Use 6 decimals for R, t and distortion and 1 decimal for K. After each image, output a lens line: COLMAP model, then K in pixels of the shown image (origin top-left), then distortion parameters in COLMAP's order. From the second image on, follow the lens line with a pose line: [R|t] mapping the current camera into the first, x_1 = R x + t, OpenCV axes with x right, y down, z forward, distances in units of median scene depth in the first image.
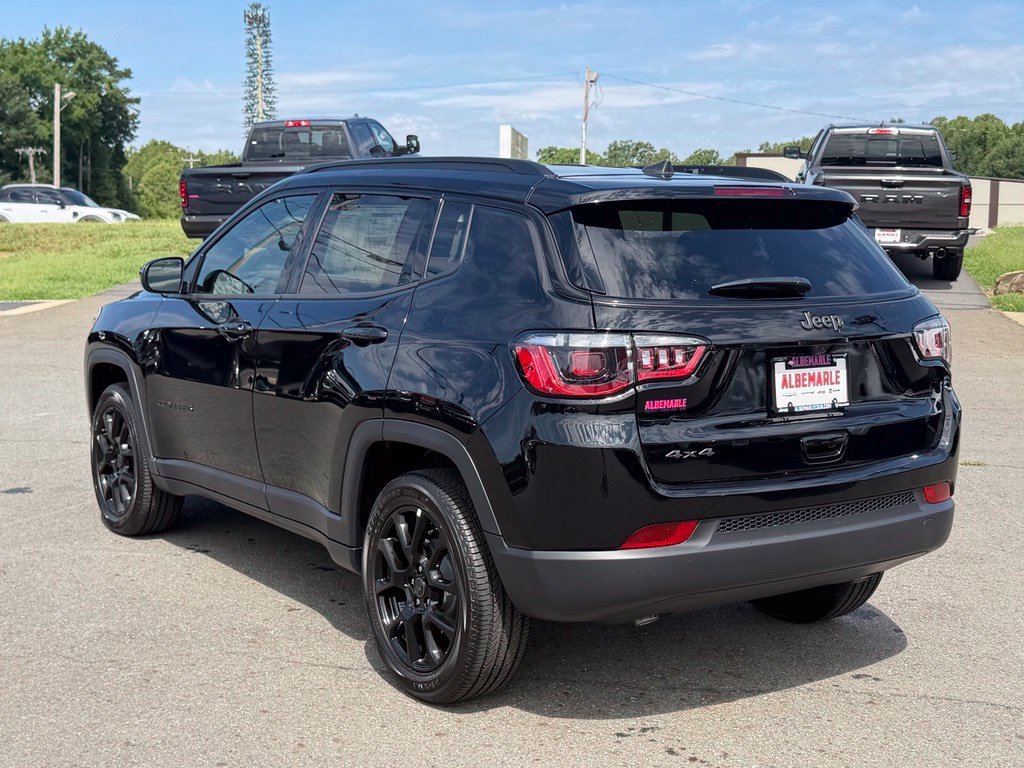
lens RADIAL K [[1418.6, 0, 512.0], [0, 1418.6, 384.0], [0, 0, 1]] dist [0.358141, -1.242129]
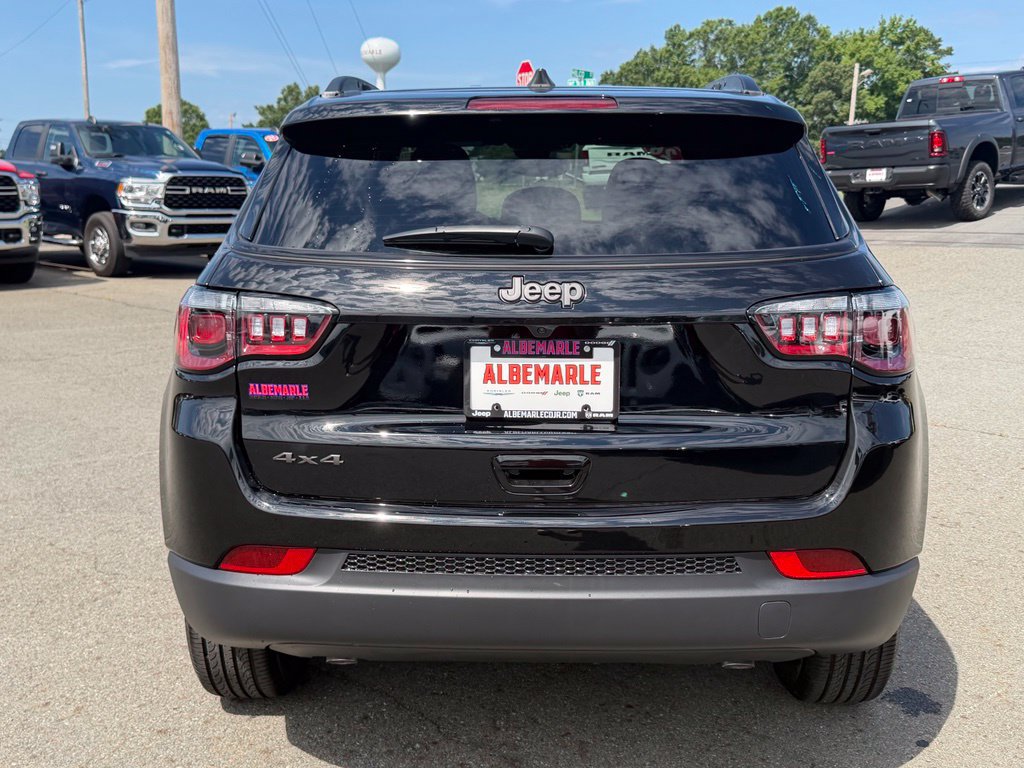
lens RADIAL K [[1164.0, 0, 511.5], [0, 1164.0, 364.9], [0, 0, 1]] dist [0.024798, 0.009095]
pose [[0.794432, 0.088258, -0.600907, 0.527580], [-0.061582, 0.995992, 0.064870, -0.042730], [0.604223, -0.014530, 0.796683, 0.536528]]
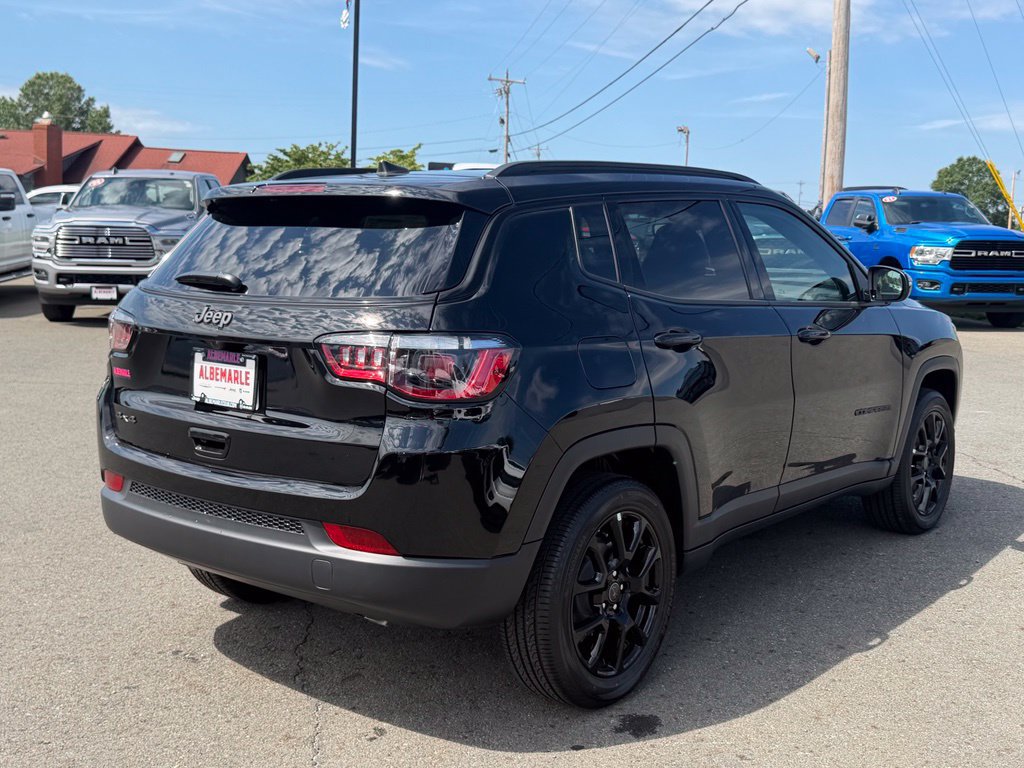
lens RADIAL K [[1166.7, 0, 512.0], [0, 1166.7, 384.0], [0, 0, 1]] dist [0.036880, 0.017766]
pose [[0.267198, 0.116403, -0.956585, 1.027055], [-0.116685, 0.989281, 0.087789, -0.090726], [0.956551, 0.088162, 0.277917, 0.954429]]
